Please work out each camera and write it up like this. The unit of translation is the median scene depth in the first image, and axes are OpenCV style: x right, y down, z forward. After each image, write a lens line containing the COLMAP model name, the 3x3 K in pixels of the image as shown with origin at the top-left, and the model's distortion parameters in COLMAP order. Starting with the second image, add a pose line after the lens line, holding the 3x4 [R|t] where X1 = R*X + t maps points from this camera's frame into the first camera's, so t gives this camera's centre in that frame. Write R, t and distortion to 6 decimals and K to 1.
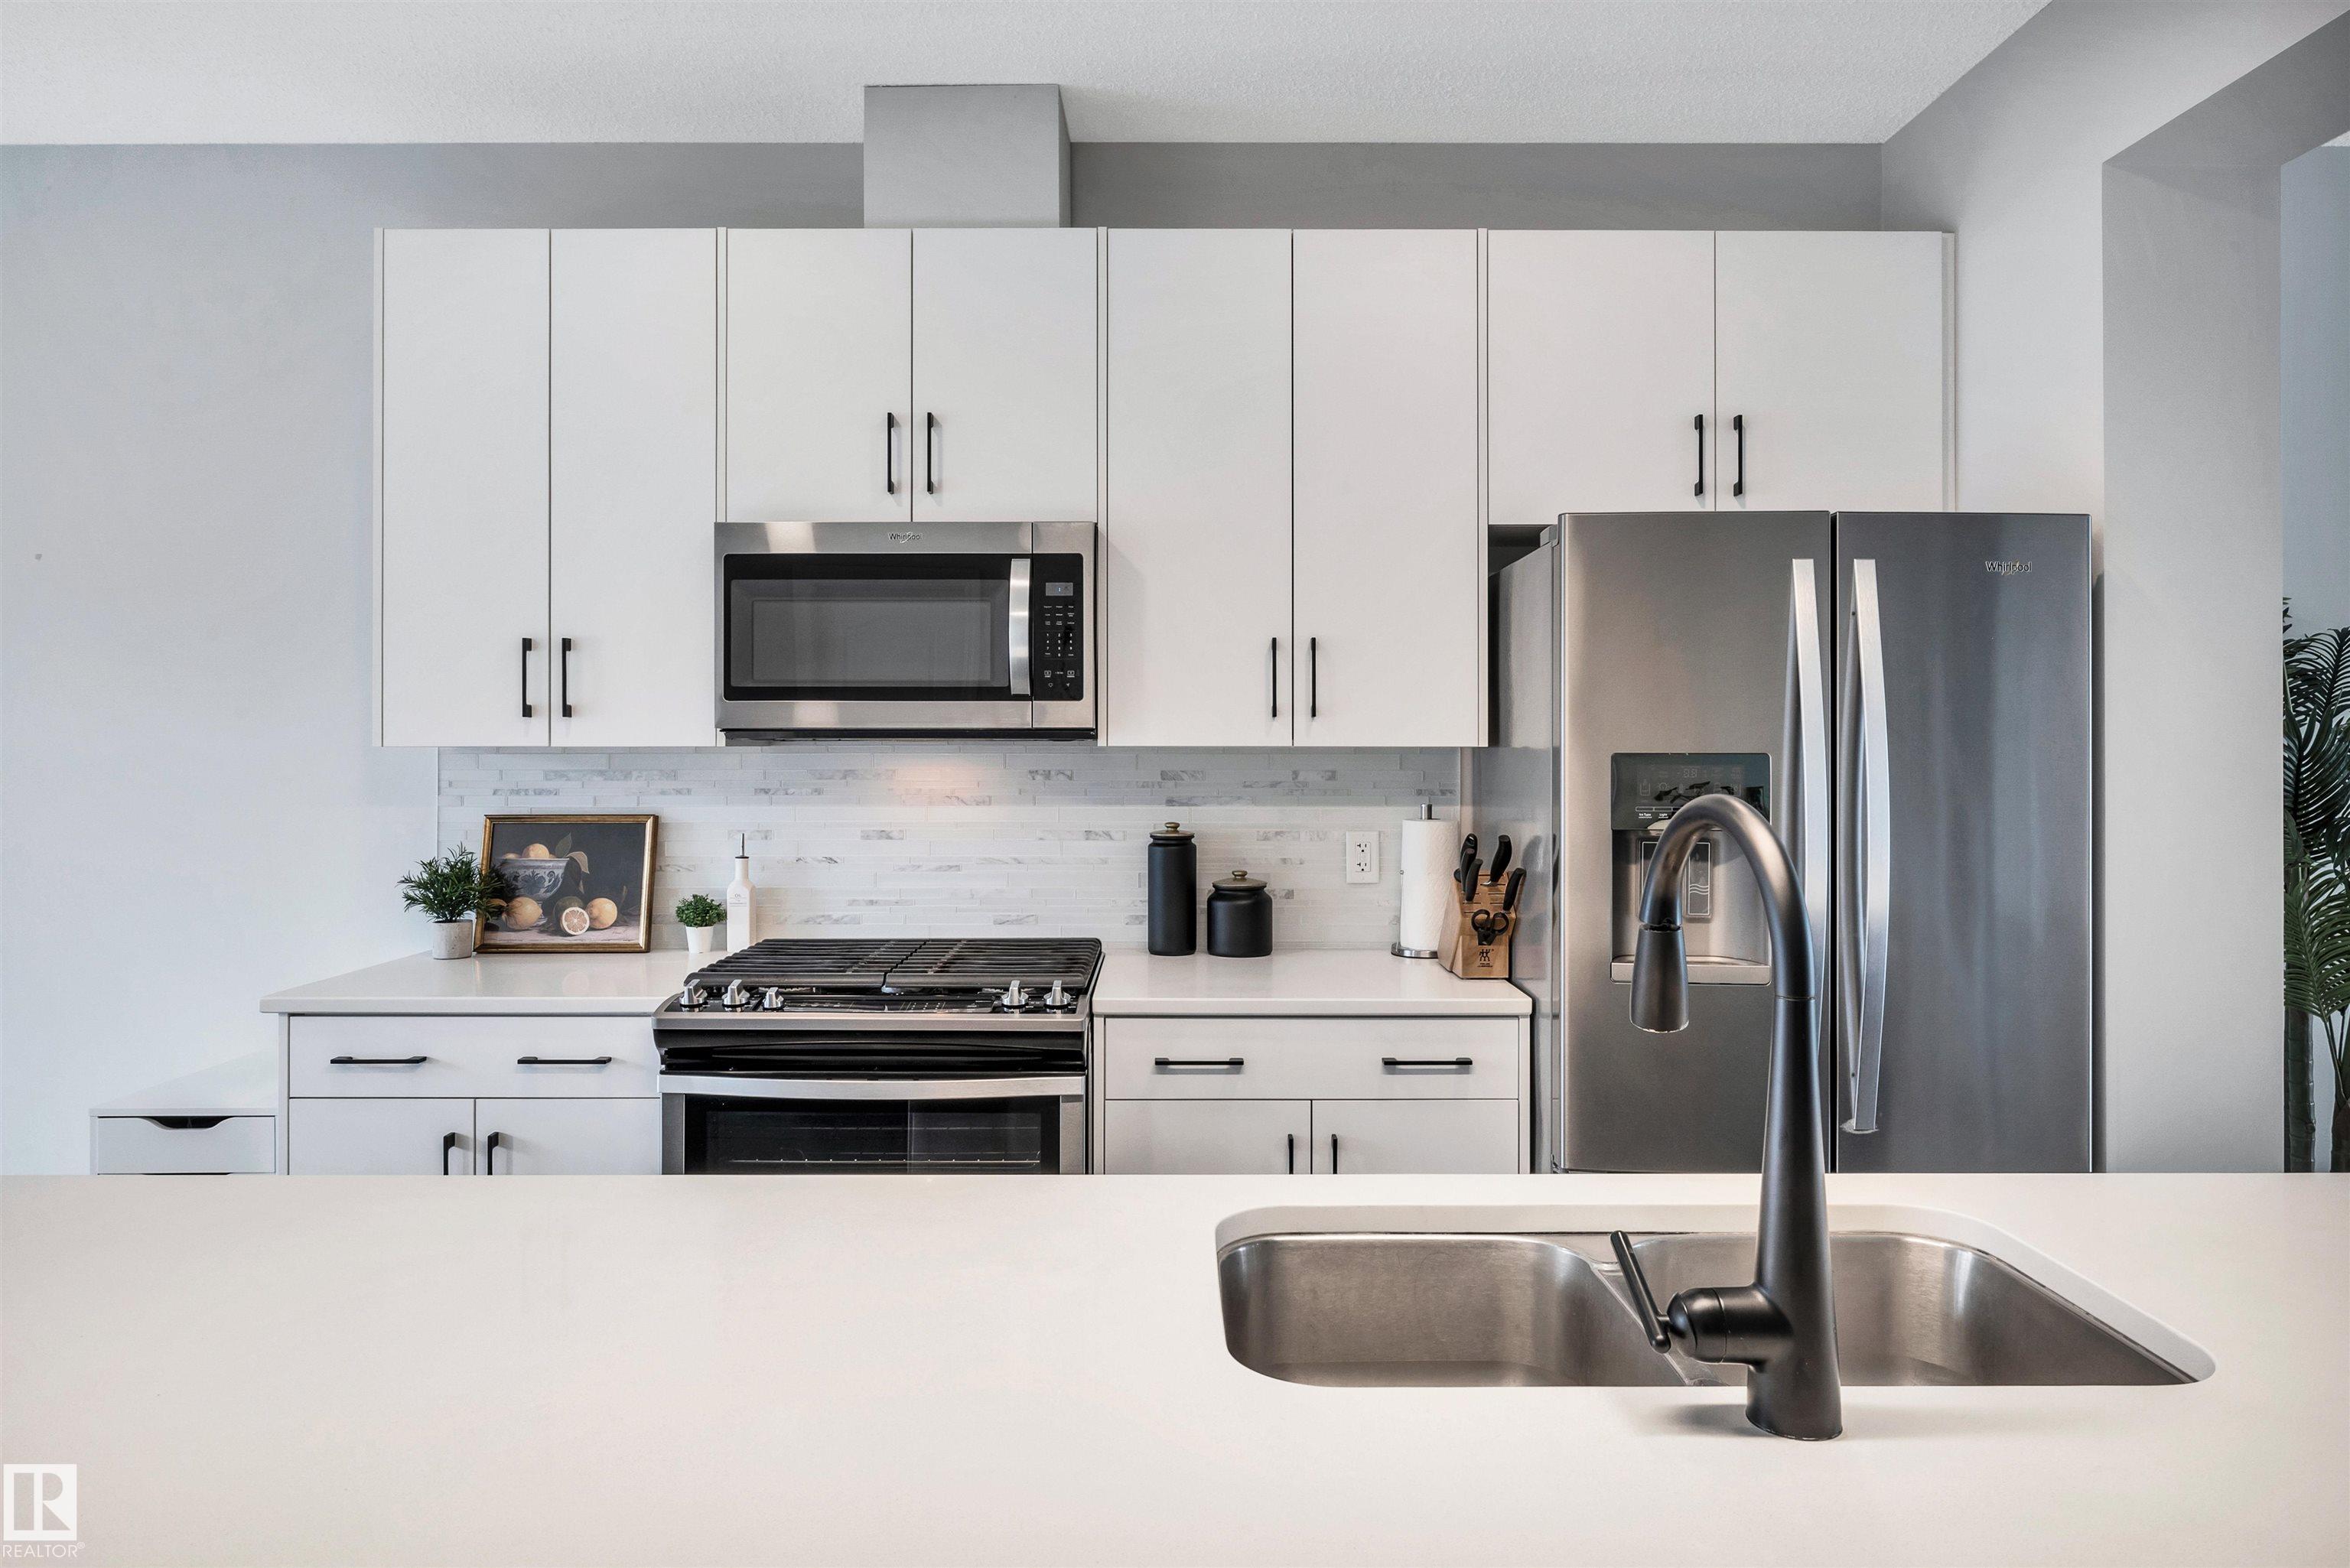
lens RADIAL K [[1420.2, 0, 1174.4], [0, 1420.2, 764.8], [0, 0, 1]] dist [-0.008111, -0.000148]
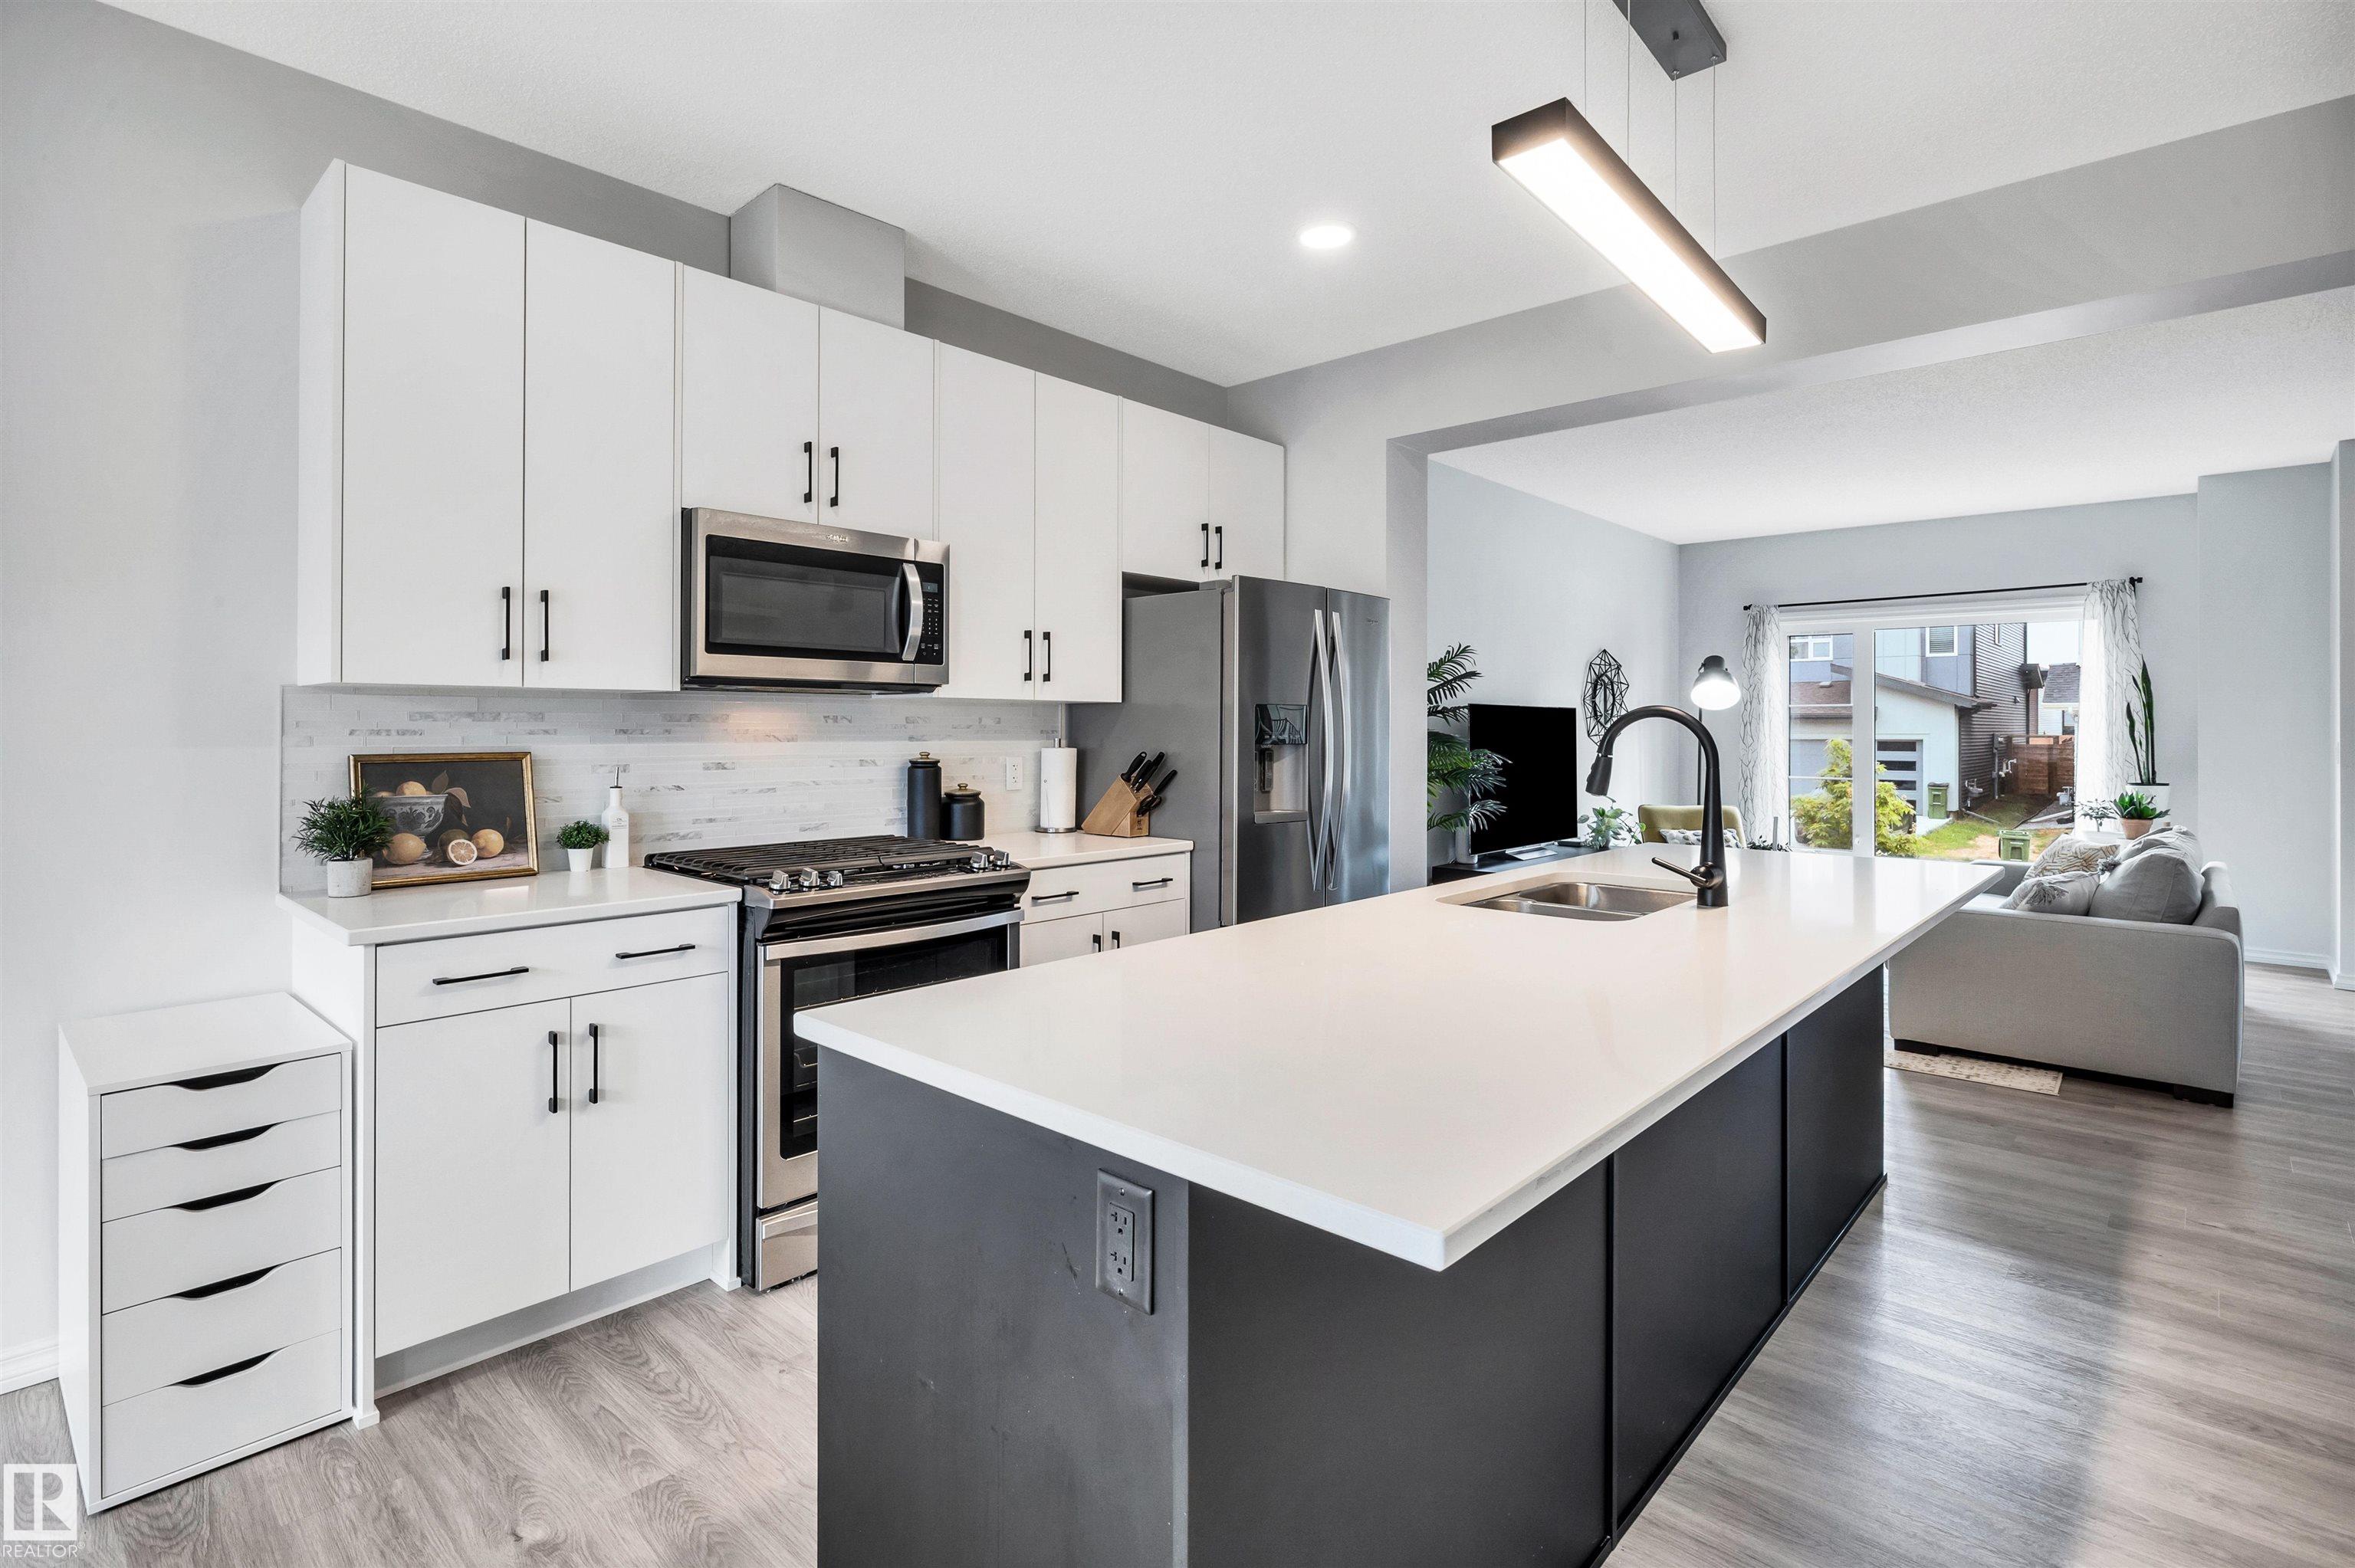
lens RADIAL K [[1138.1, 0, 1087.0], [0, 1138.1, 736.1], [0, 0, 1]] dist [-0.001047, -0.000168]
pose [[0.708712, -0.003290, 0.705491, -0.695367], [0.005746, 0.999983, -0.001110, 0.026277], [-0.705475, 0.004841, 0.708718, 0.058563]]
